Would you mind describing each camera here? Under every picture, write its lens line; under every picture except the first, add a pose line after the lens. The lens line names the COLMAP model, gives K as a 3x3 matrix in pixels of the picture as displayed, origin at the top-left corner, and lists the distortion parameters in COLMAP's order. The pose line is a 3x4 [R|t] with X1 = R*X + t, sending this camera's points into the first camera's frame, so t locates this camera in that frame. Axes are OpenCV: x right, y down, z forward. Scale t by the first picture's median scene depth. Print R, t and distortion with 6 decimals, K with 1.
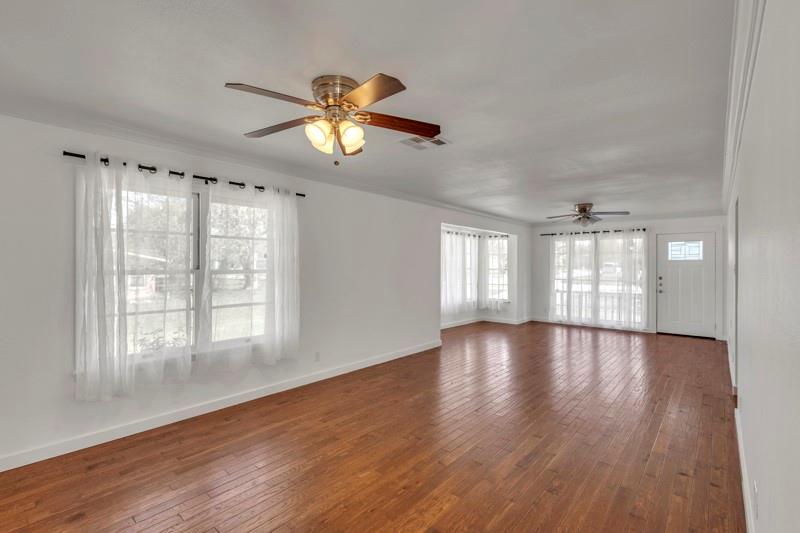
lens RADIAL K [[367.1, 0, 399.3], [0, 367.1, 266.0], [0, 0, 1]] dist [0.000539, 0.000013]
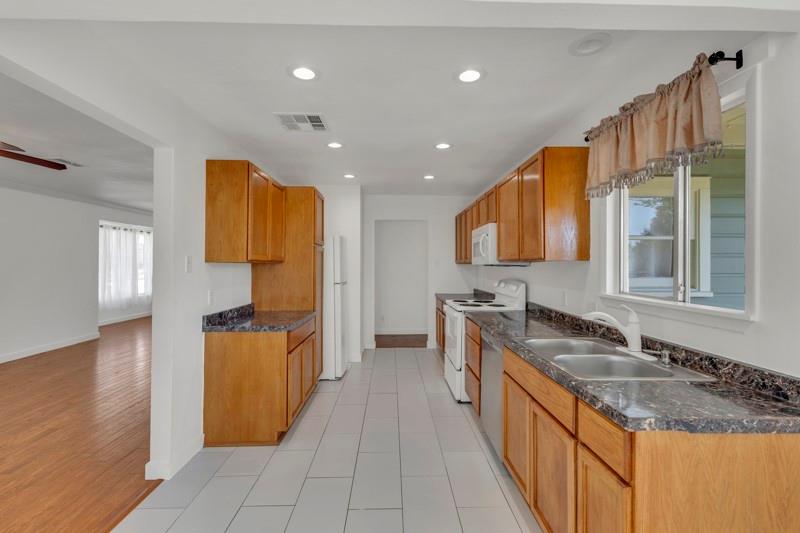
lens RADIAL K [[367.1, 0, 402.9], [0, 367.1, 259.8], [0, 0, 1]] dist [0.000539, 0.000013]
pose [[0.735467, 0.003294, 0.677552, 0.034481], [0.000319, 0.999986, -0.005209, 0.001001], [-0.677560, 0.004047, 0.735456, -0.299595]]
